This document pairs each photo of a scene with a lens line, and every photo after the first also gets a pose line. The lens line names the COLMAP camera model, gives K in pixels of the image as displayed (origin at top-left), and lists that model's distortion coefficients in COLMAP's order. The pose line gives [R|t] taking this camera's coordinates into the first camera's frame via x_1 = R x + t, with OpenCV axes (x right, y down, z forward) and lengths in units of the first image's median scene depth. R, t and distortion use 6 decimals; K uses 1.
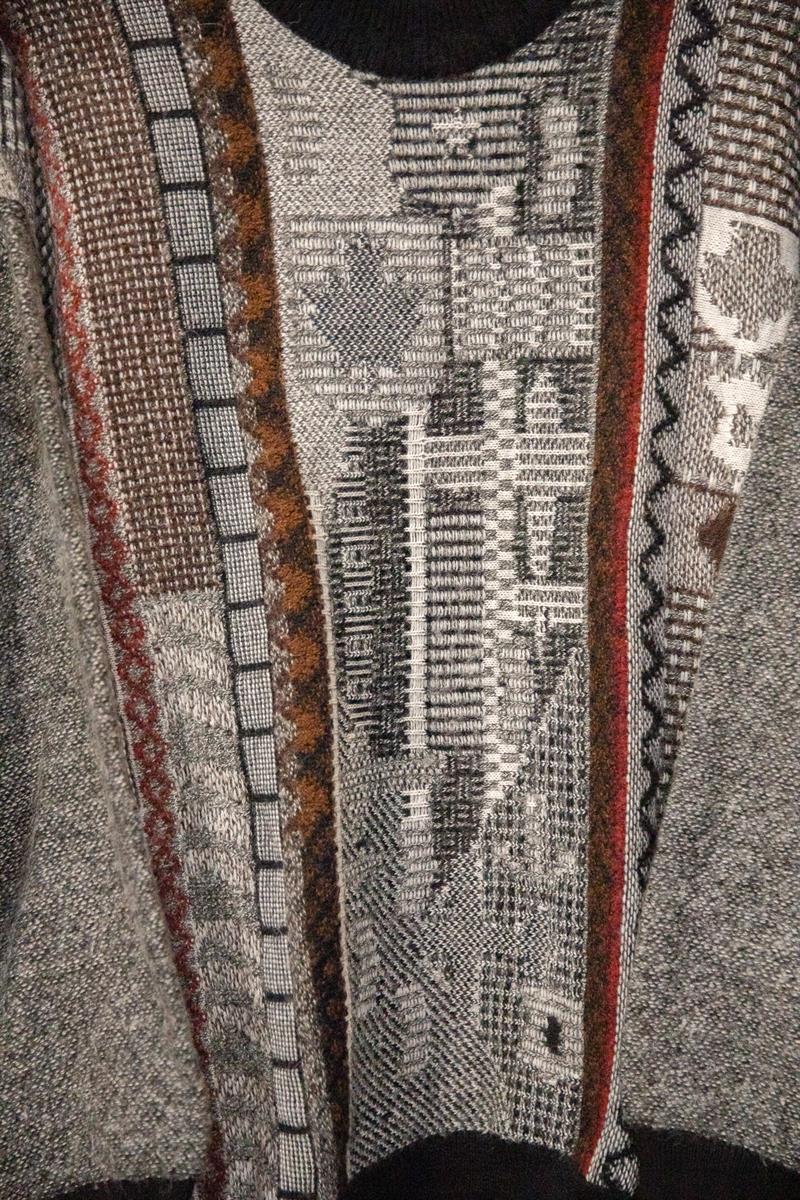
lens RADIAL K [[1985.3, 0, 403.4], [0, 1985.3, 609.9], [0, 0, 1]] dist [0.108076, 0.135603]
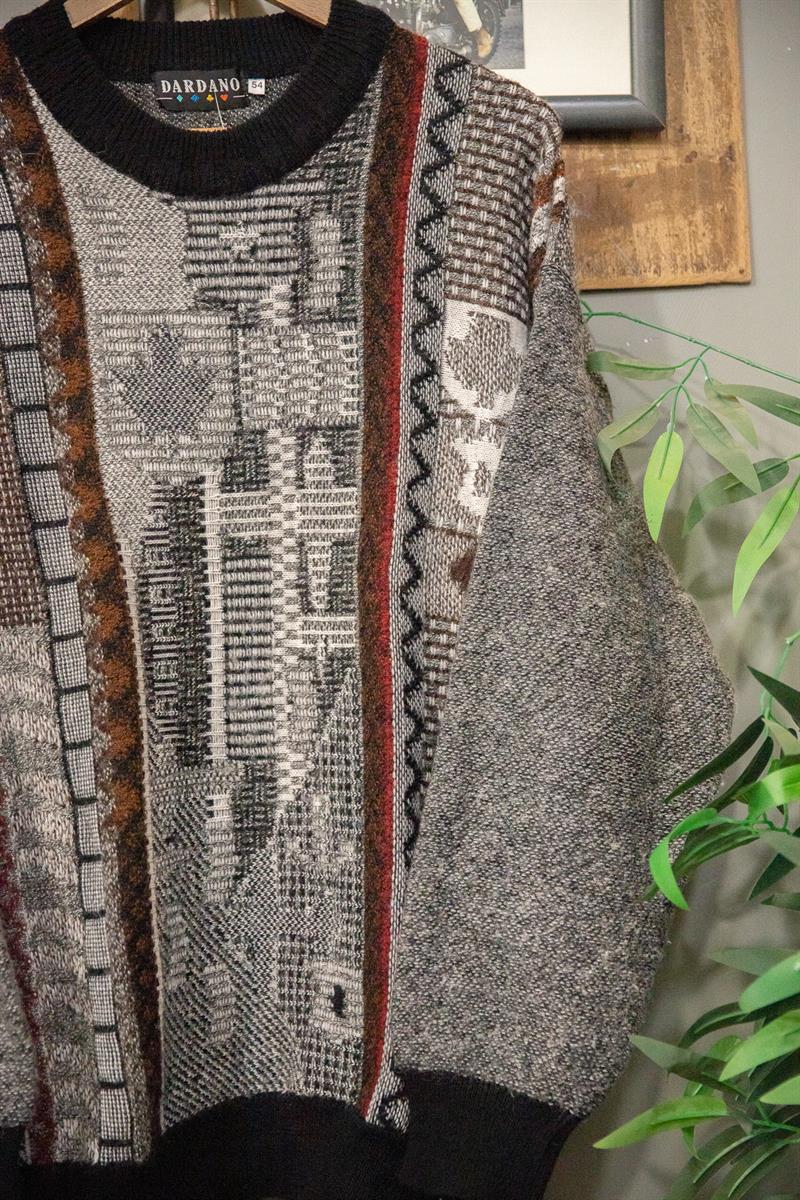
lens RADIAL K [[1985.3, 0, 403.4], [0, 1985.3, 609.9], [0, 0, 1]] dist [0.108076, 0.135603]
pose [[0.998483, -0.020467, 0.051115, 0.058882], [0.024067, 0.997197, -0.070844, 0.069445], [-0.049522, 0.071967, 0.996177, -0.183131]]
